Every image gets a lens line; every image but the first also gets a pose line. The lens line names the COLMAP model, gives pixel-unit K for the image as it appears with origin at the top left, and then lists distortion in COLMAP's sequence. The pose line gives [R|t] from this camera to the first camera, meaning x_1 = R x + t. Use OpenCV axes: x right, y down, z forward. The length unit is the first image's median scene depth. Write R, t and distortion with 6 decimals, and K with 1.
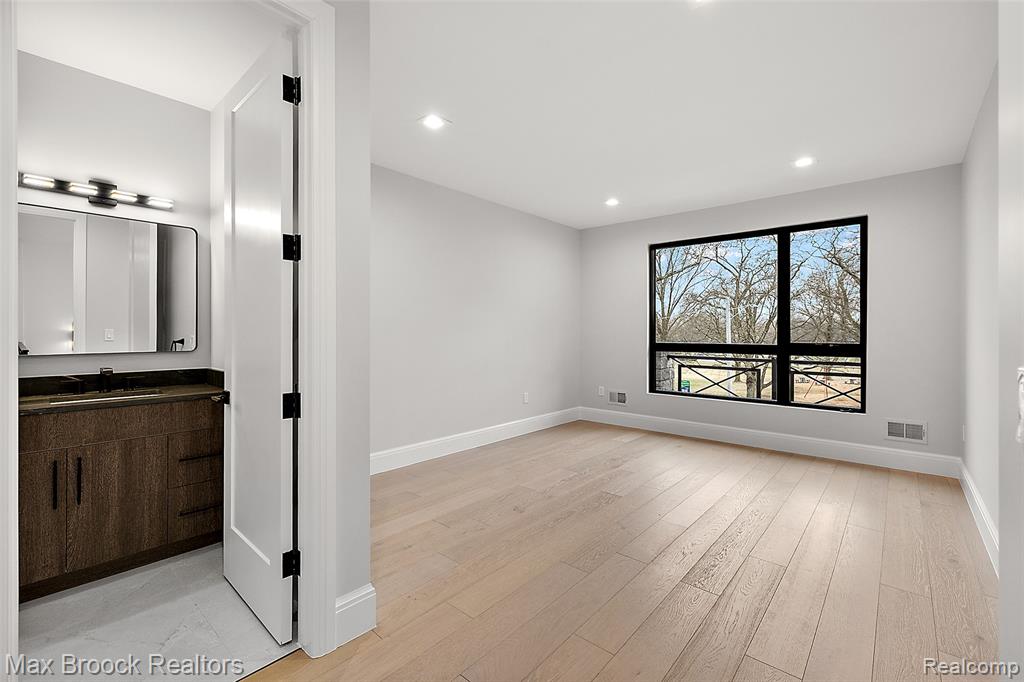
lens RADIAL K [[436.9, 0, 508.5], [0, 436.9, 334.7], [0, 0, 1]] dist [0.003003, -0.000053]
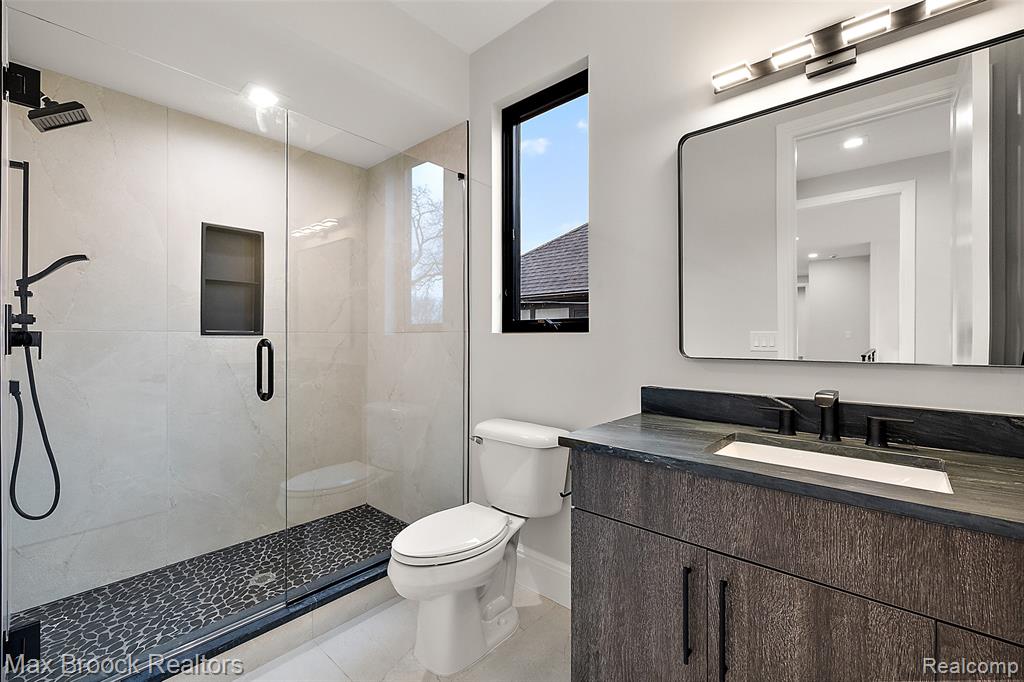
lens RADIAL K [[436.9, 0, 508.5], [0, 436.9, 339.0], [0, 0, 1]] dist [0.003003, -0.000053]
pose [[-0.001864, -0.002809, -0.999994, -0.445939], [-0.003584, 0.999990, -0.002802, 0.021093], [0.999992, 0.003579, -0.001874, 0.671999]]
